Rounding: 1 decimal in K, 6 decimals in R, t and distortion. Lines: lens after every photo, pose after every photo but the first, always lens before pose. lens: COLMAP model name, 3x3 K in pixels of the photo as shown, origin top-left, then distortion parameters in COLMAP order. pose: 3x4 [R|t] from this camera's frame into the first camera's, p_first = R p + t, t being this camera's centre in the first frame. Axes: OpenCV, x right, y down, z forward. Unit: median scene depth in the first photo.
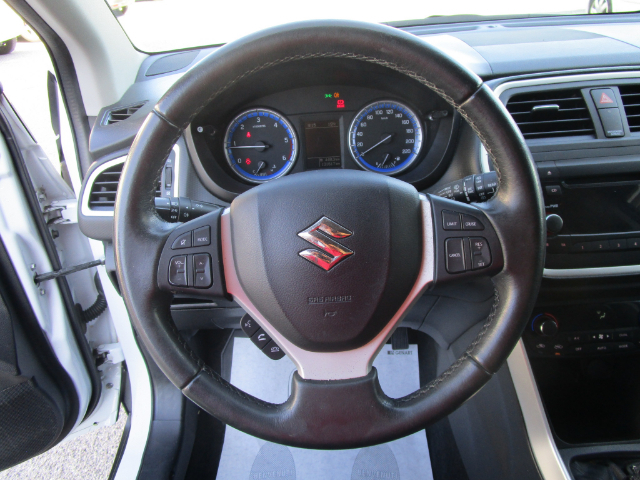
lens RADIAL K [[477.7, 0, 320.0], [0, 477.7, 240.0], [0, 0, 1]] dist [0.000005, -0.000308]
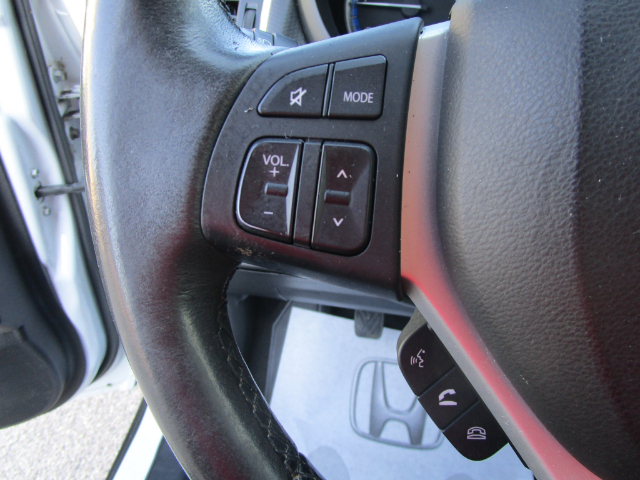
lens RADIAL K [[477.7, 0, 320.0], [0, 477.7, 240.0], [0, 0, 1]] dist [0.000005, -0.000308]
pose [[0.984977, 0.147985, -0.088999, -0.113604], [-0.140308, 0.986268, 0.087116, 0.032839], [0.100669, -0.073320, 0.992215, 0.339367]]
